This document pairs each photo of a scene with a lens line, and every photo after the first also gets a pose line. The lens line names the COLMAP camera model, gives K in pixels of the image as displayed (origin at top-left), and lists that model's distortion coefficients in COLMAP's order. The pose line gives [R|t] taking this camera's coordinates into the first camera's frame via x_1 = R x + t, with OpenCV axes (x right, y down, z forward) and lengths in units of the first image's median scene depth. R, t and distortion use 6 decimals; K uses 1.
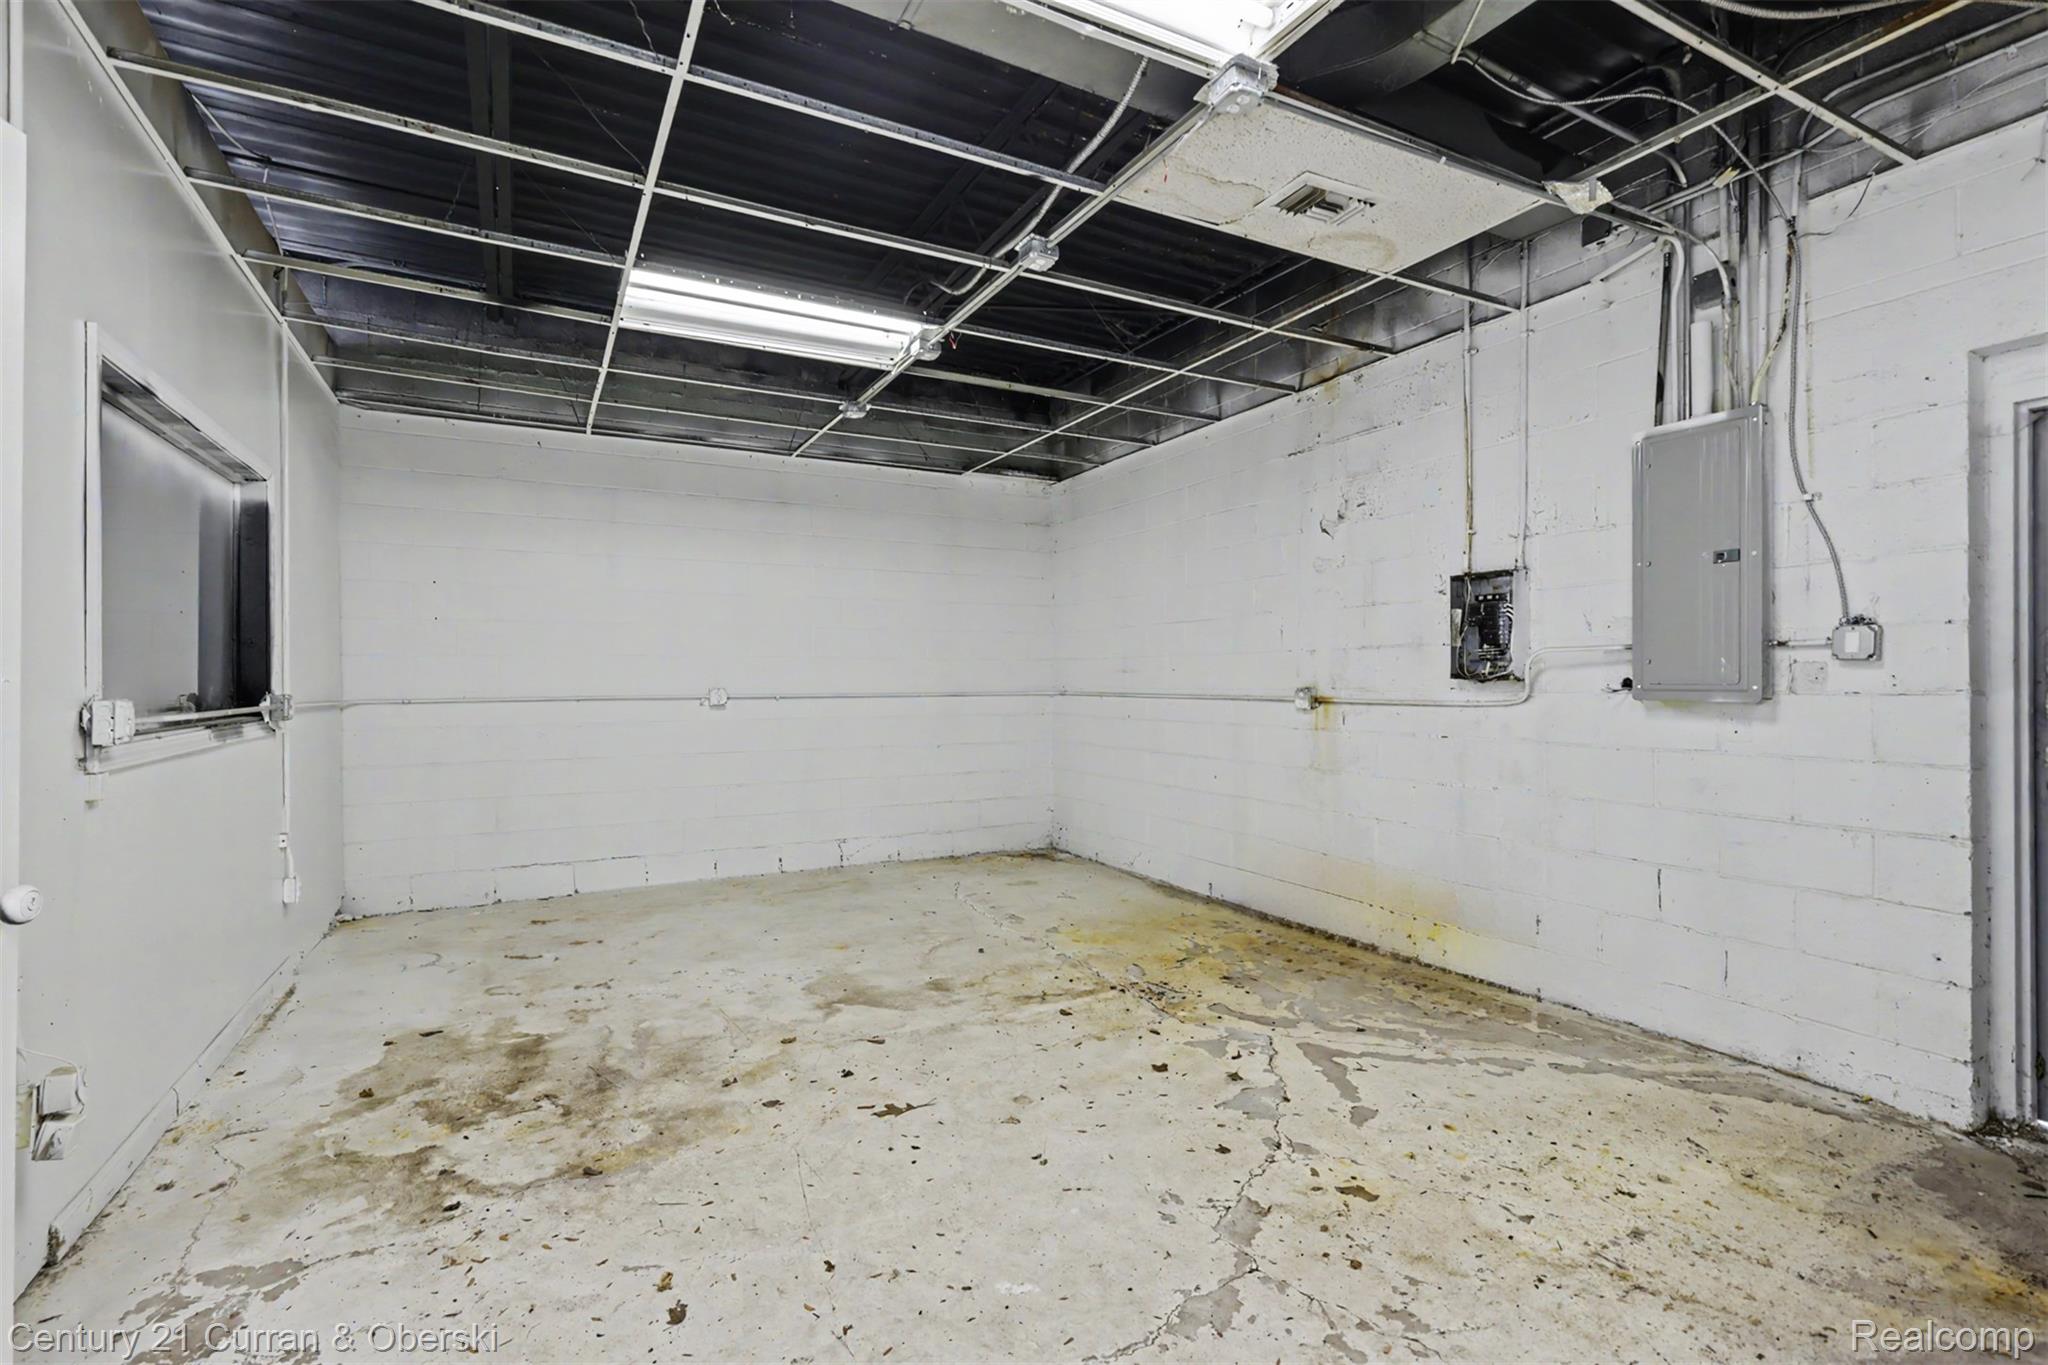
lens RADIAL K [[950.7, 0, 1027.1], [0, 950.7, 691.6], [0, 0, 1]] dist [0.002012, -0.000973]
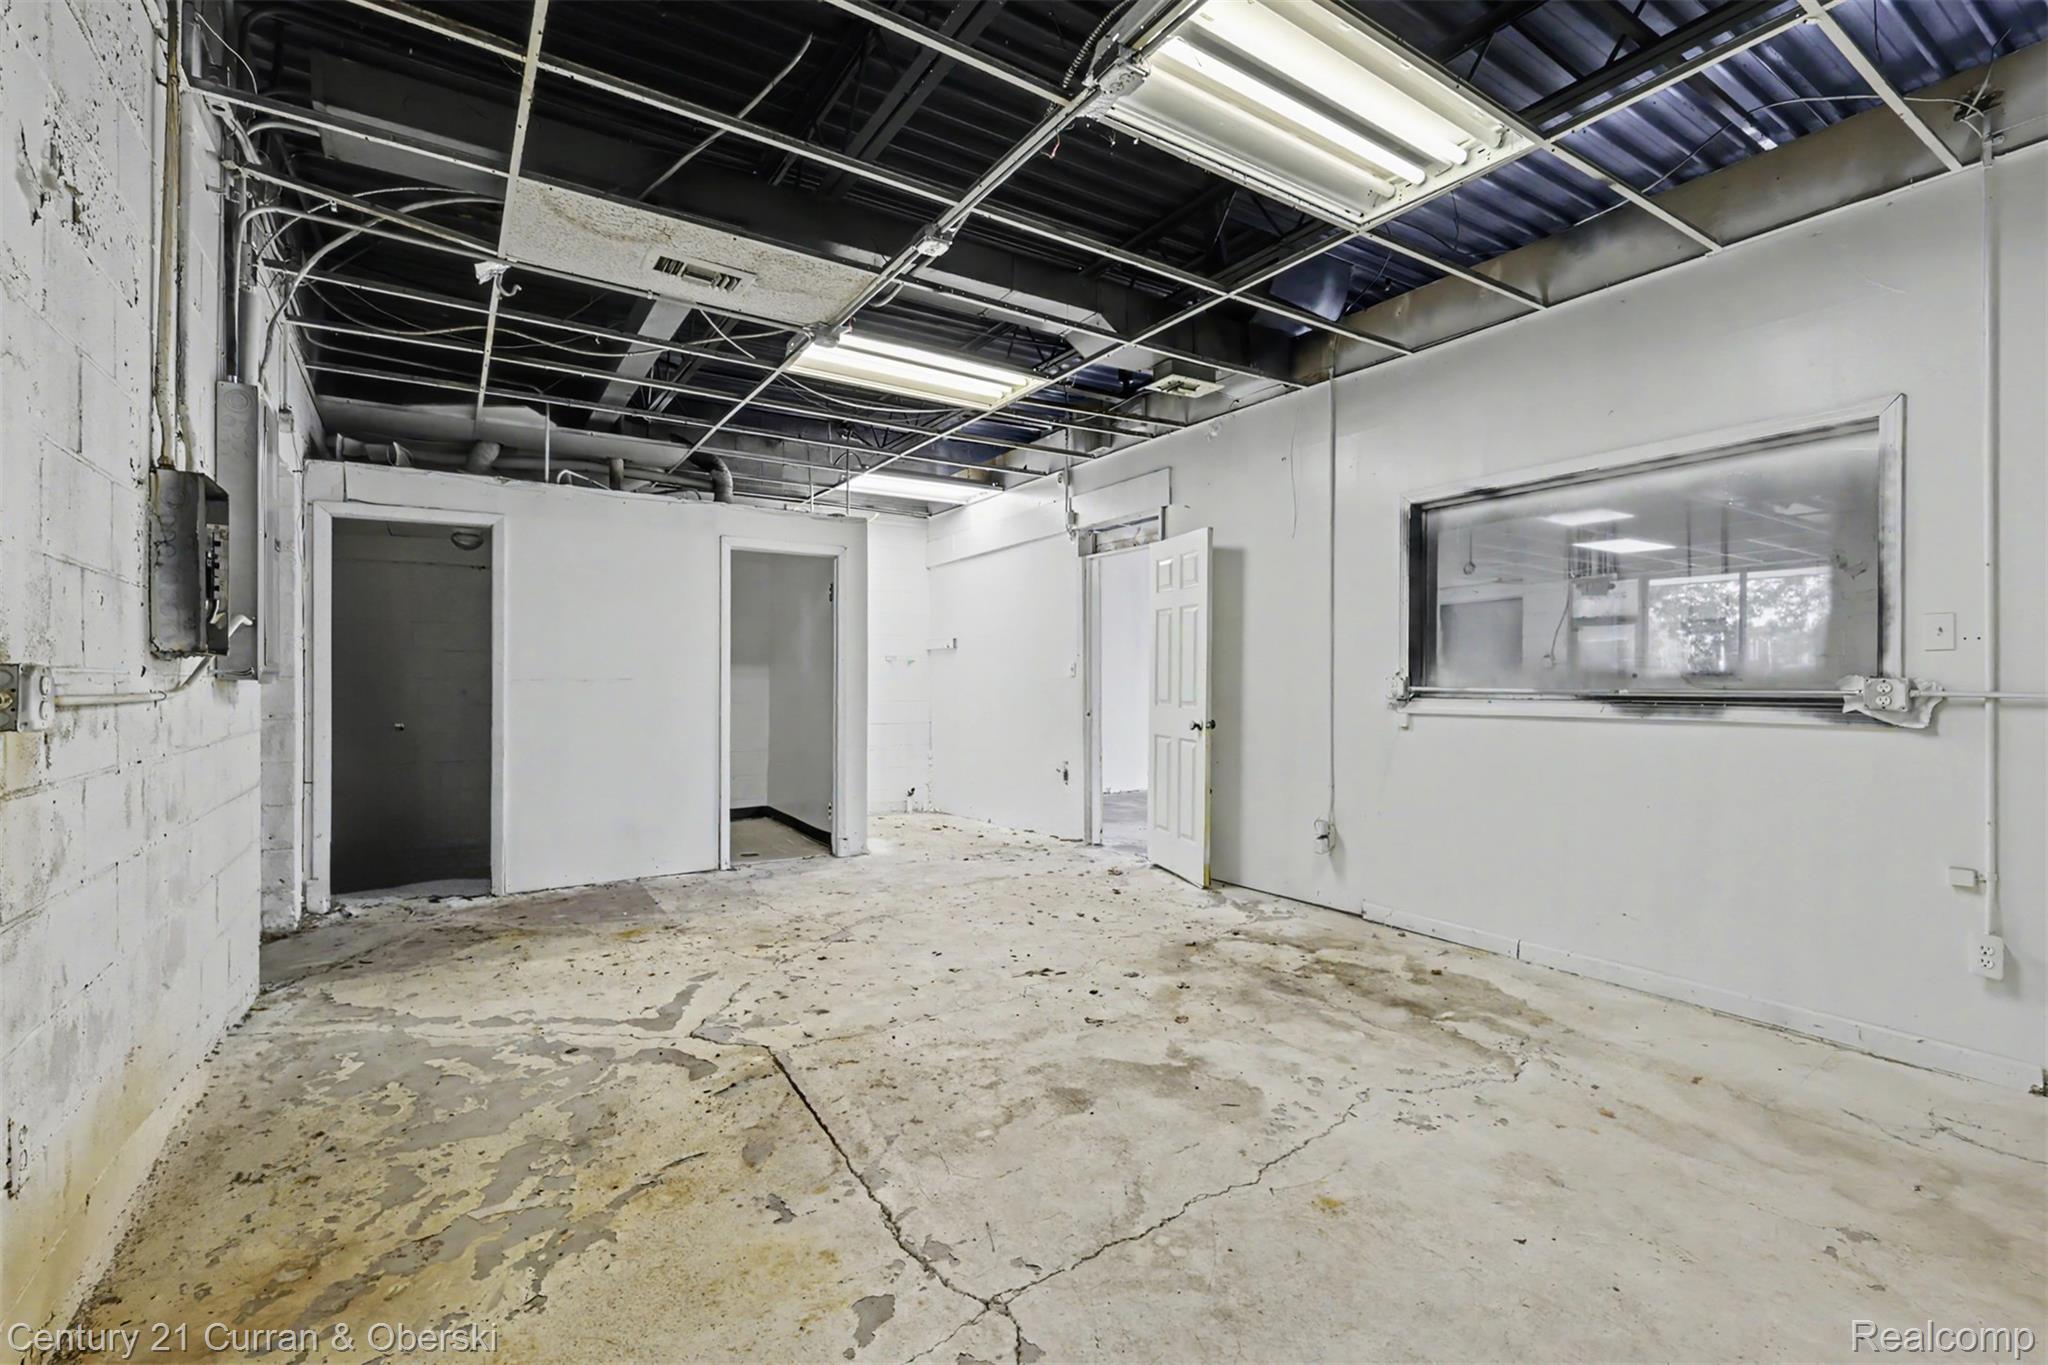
lens RADIAL K [[906.1, 0, 1042.2], [0, 906.1, 676.9], [0, 0, 1]] dist [0.000163, 0.000314]
pose [[-0.994307, 0.001701, -0.106538, -0.001717], [0.001180, 0.999987, 0.004961, -0.002191], [0.106545, 0.004807, -0.994296, 2.074509]]
